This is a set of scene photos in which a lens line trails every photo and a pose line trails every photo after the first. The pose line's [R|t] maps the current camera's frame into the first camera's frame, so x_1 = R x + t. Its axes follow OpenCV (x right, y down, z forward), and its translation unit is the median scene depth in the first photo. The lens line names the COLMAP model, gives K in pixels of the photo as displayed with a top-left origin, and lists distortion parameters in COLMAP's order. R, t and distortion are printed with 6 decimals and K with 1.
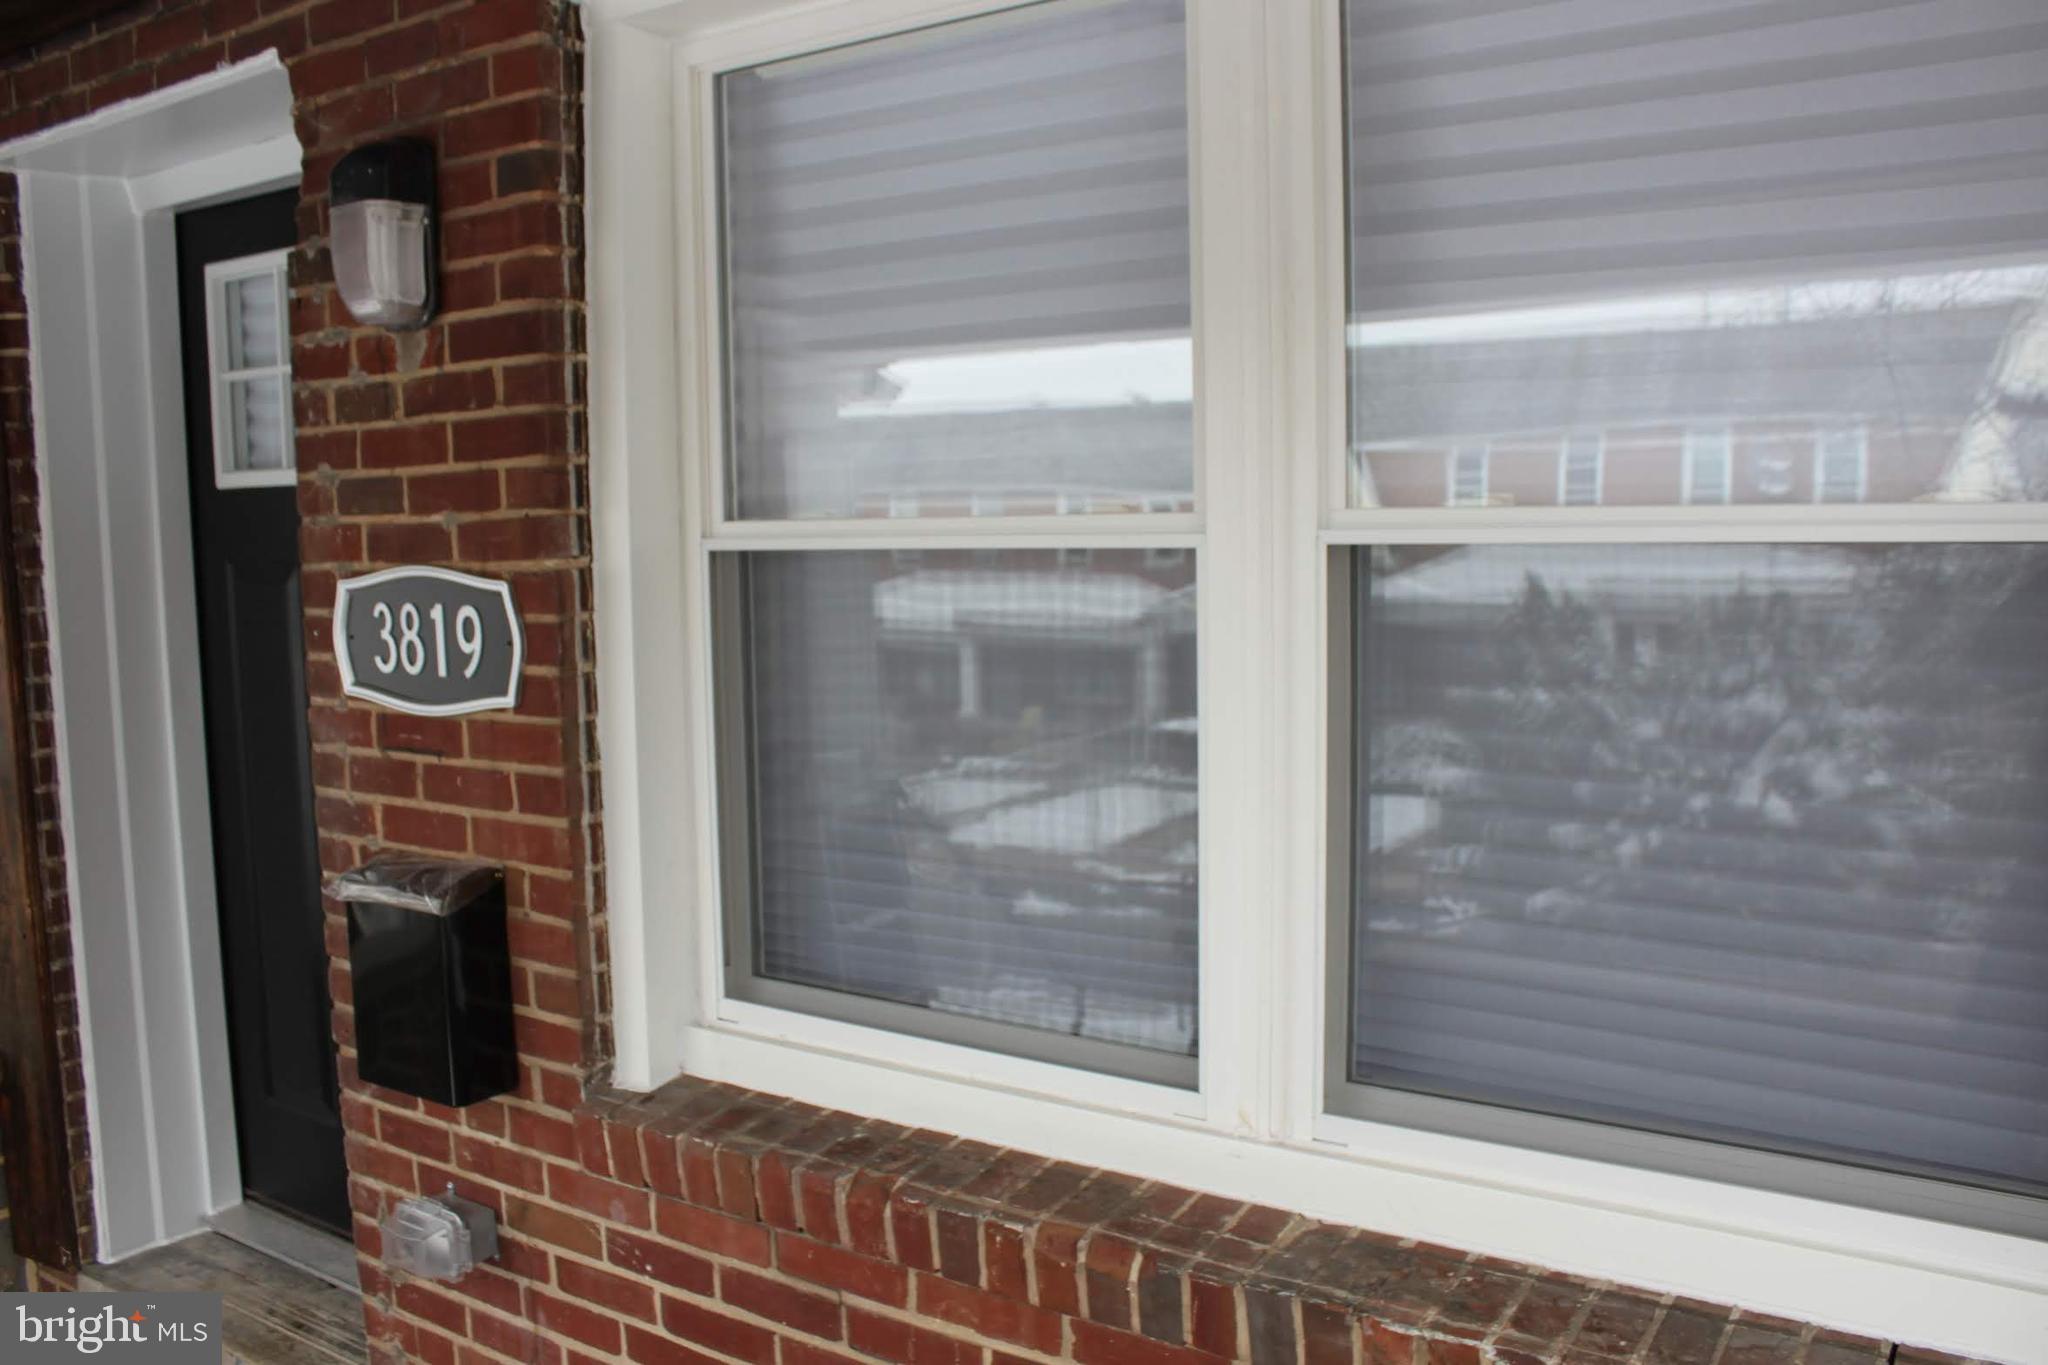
lens RADIAL K [[1721.3, 0, 1024.0], [0, 1721.3, 682.5], [0, 0, 1]] dist [-0.158480, 0.135104]
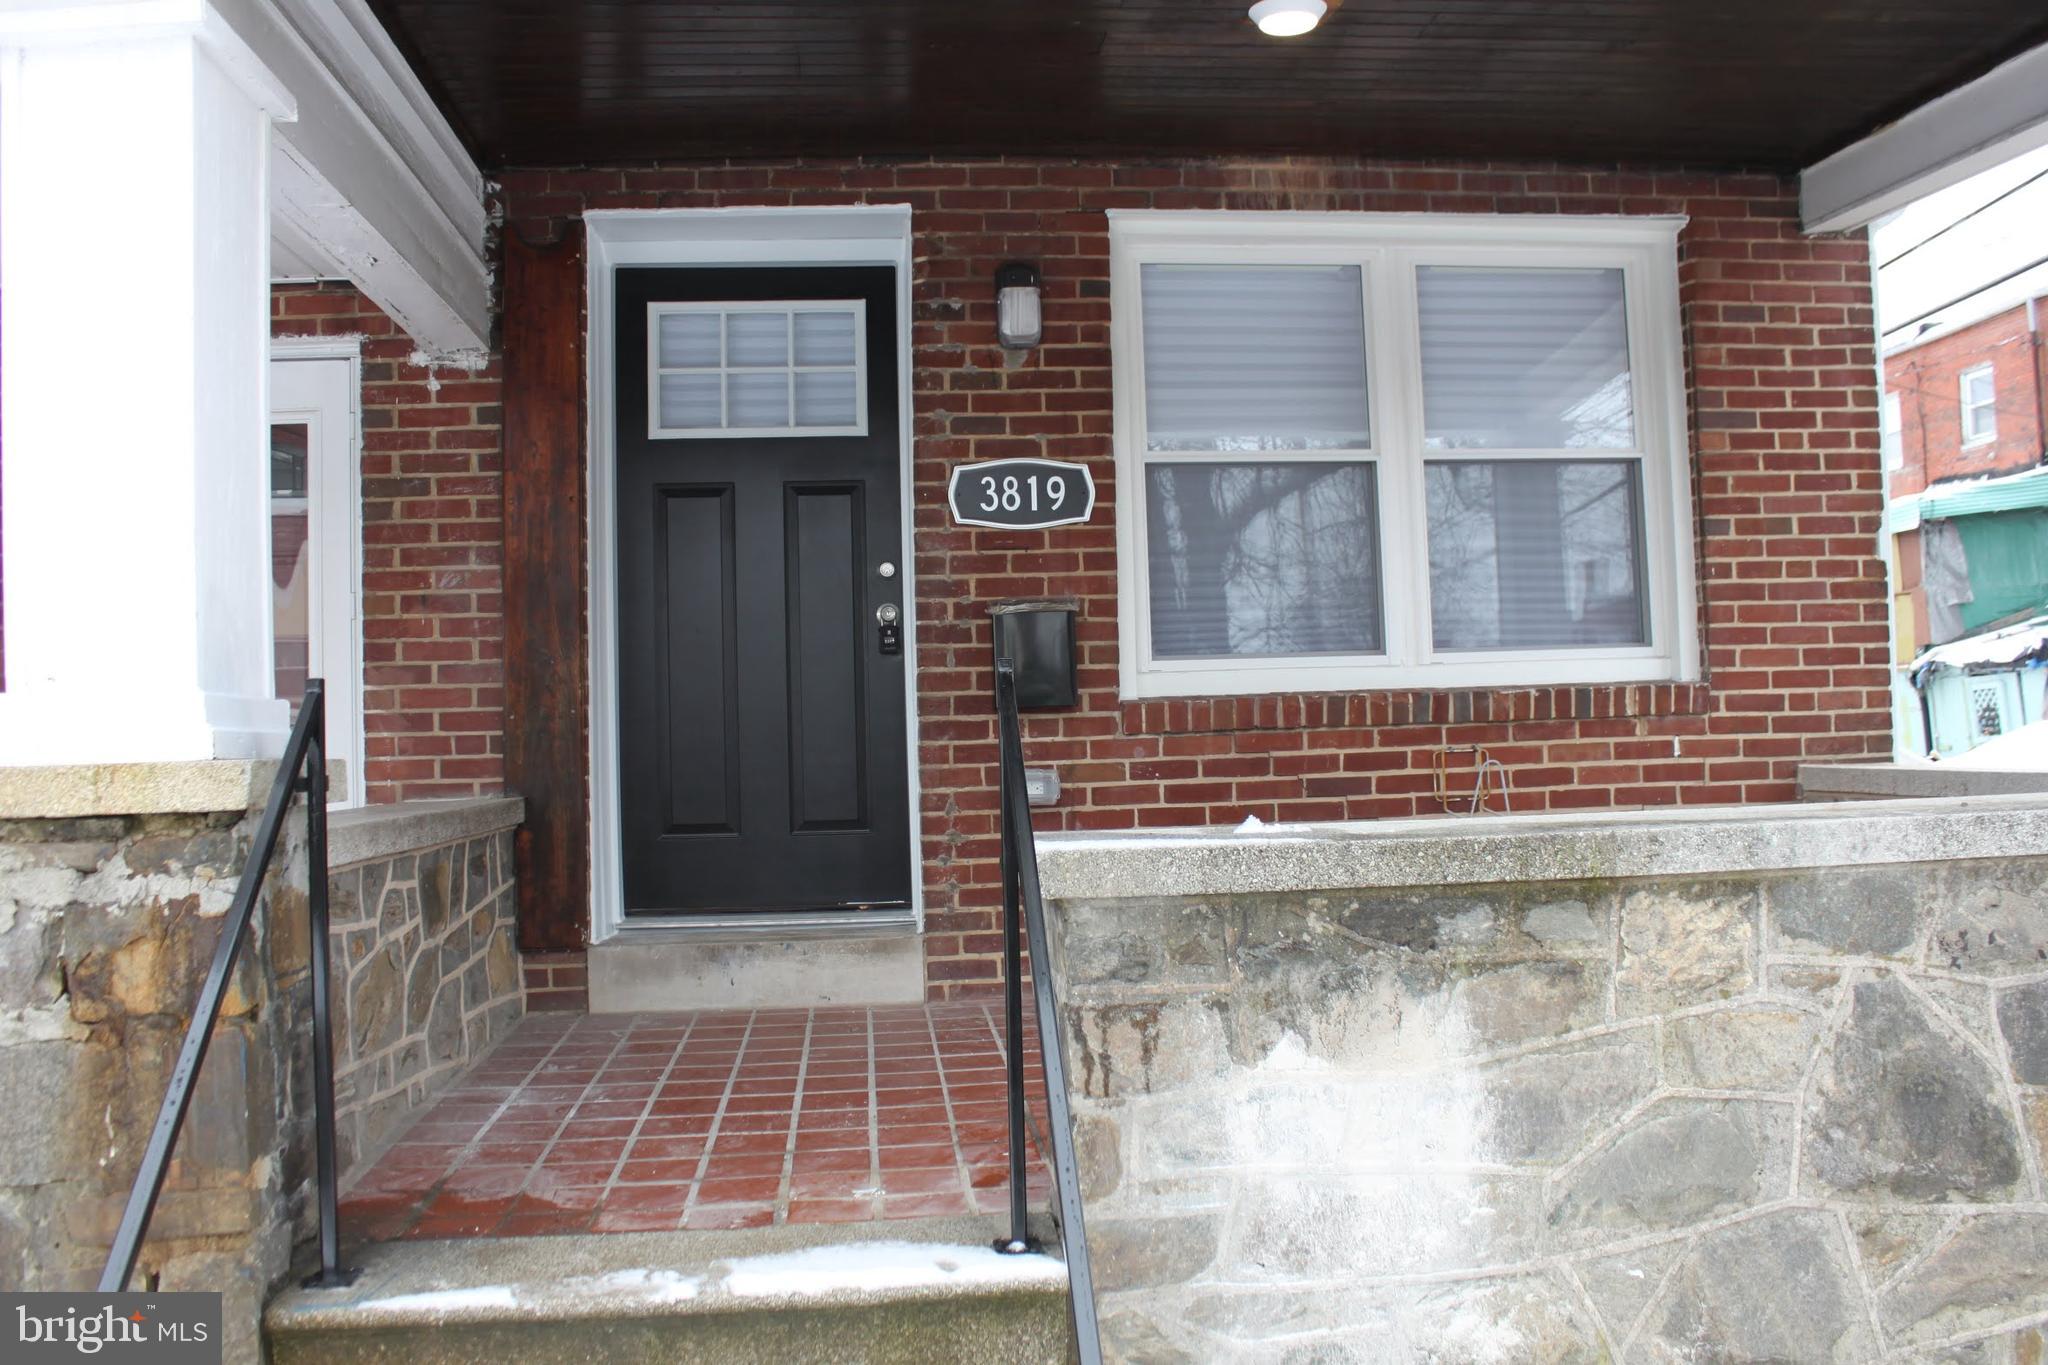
lens RADIAL K [[1721.3, 0, 1024.0], [0, 1721.3, 682.5], [0, 0, 1]] dist [-0.158480, 0.135104]
pose [[0.766723, 0.021982, 0.641601, -1.723309], [0.077509, 0.988933, -0.126506, 0.478462], [-0.637281, 0.146724, 0.756534, -0.579089]]
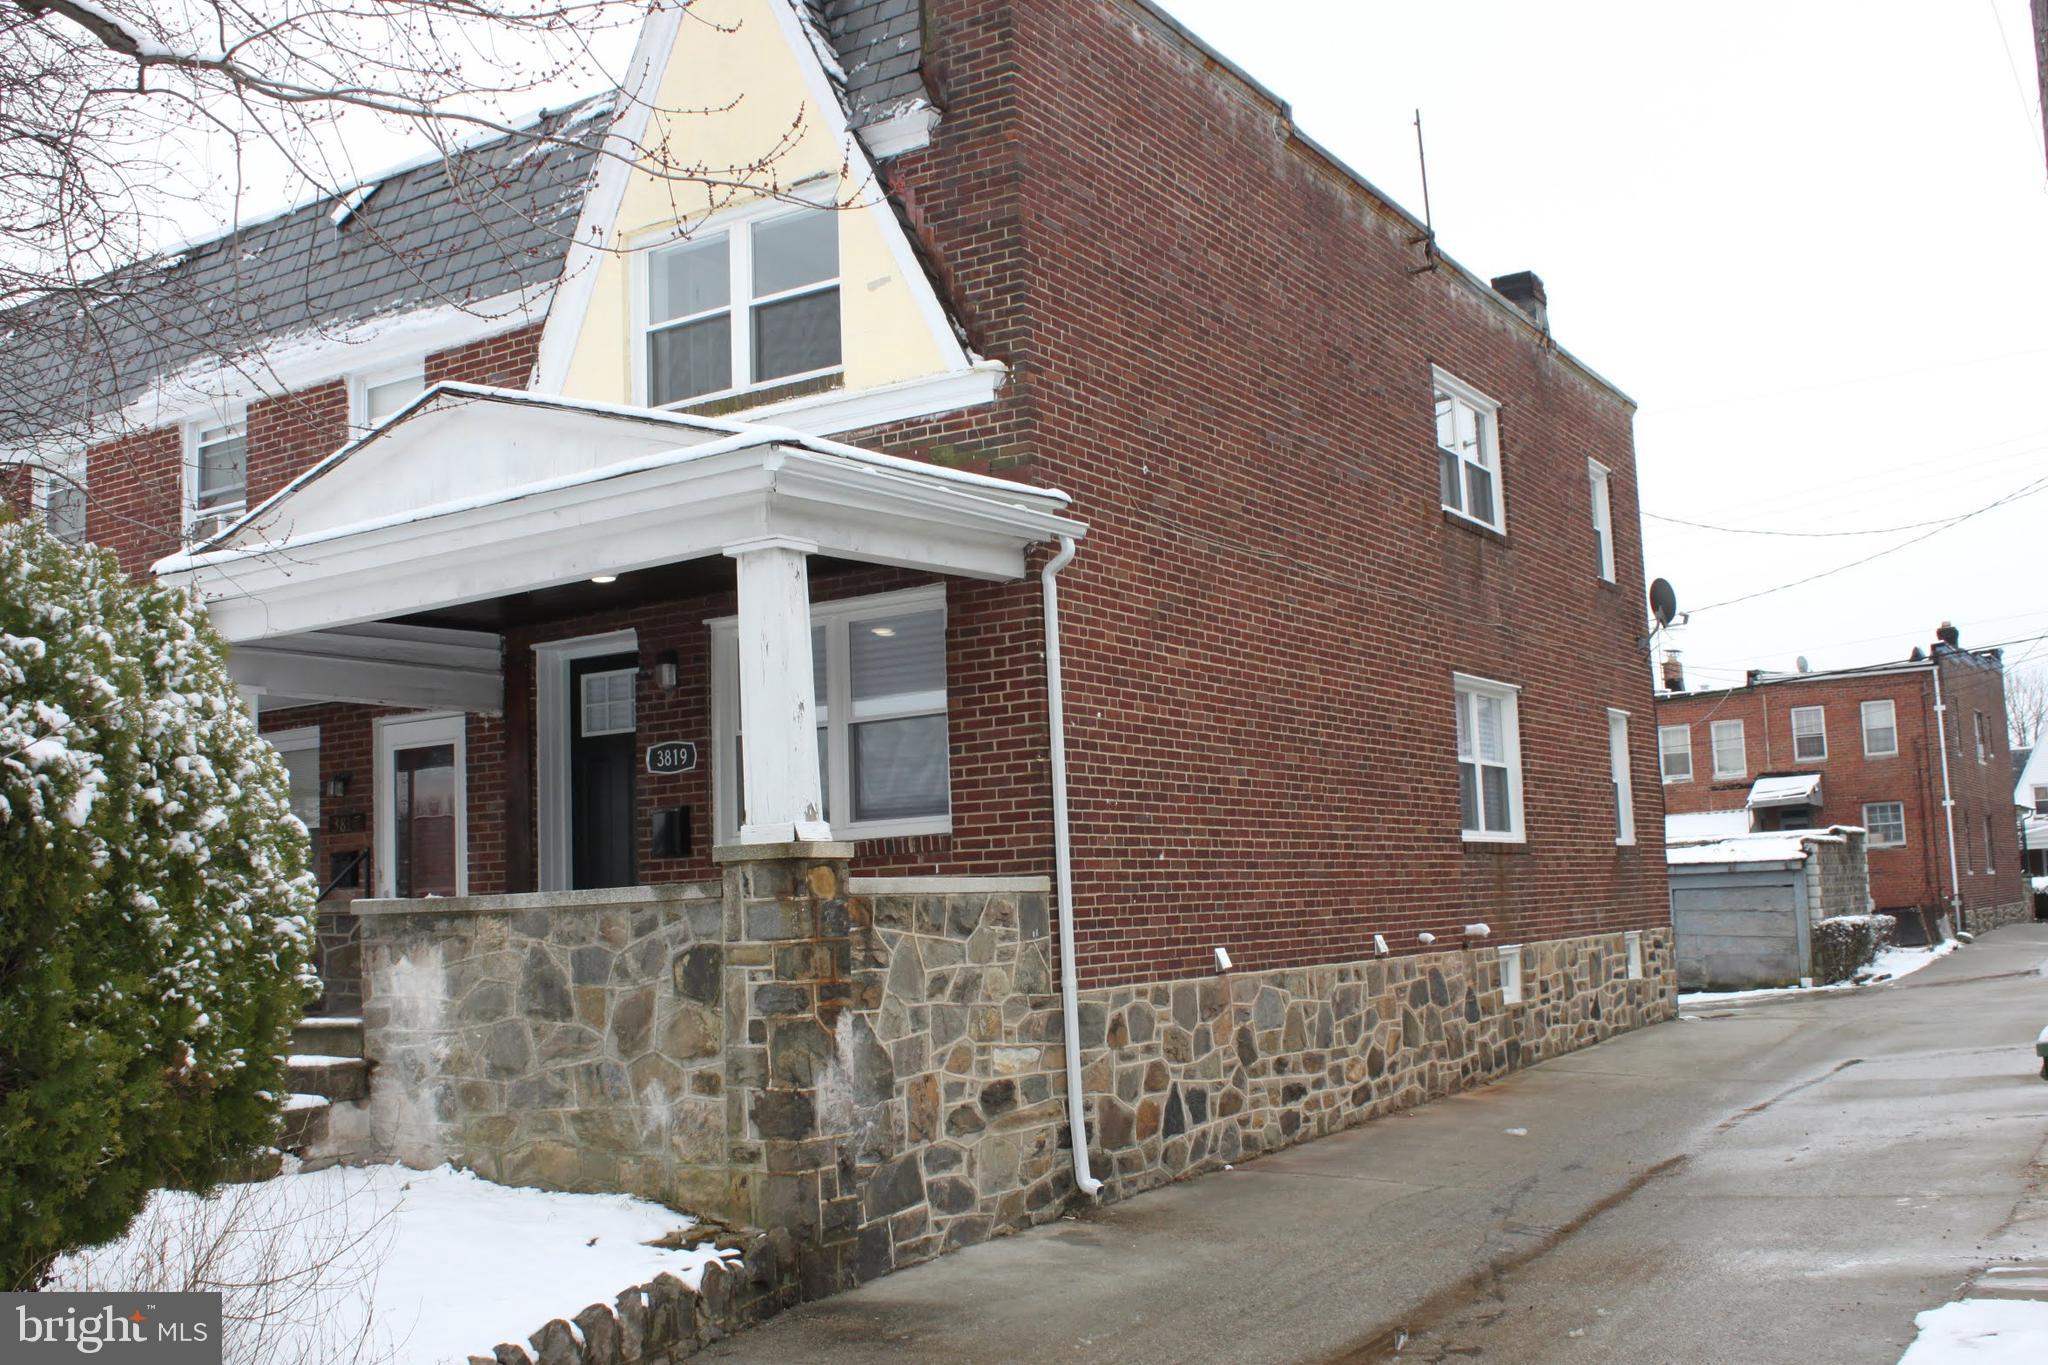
lens RADIAL K [[2035.4, 0, 1024.0], [0, 2035.4, 682.5], [0, 0, 1]] dist [-0.101150, 0.005015]
pose [[0.999100, -0.012239, 0.040623, 0.379992], [0.020883, 0.975326, -0.219779, 1.010693], [-0.036931, 0.220429, 0.974704, -4.461251]]
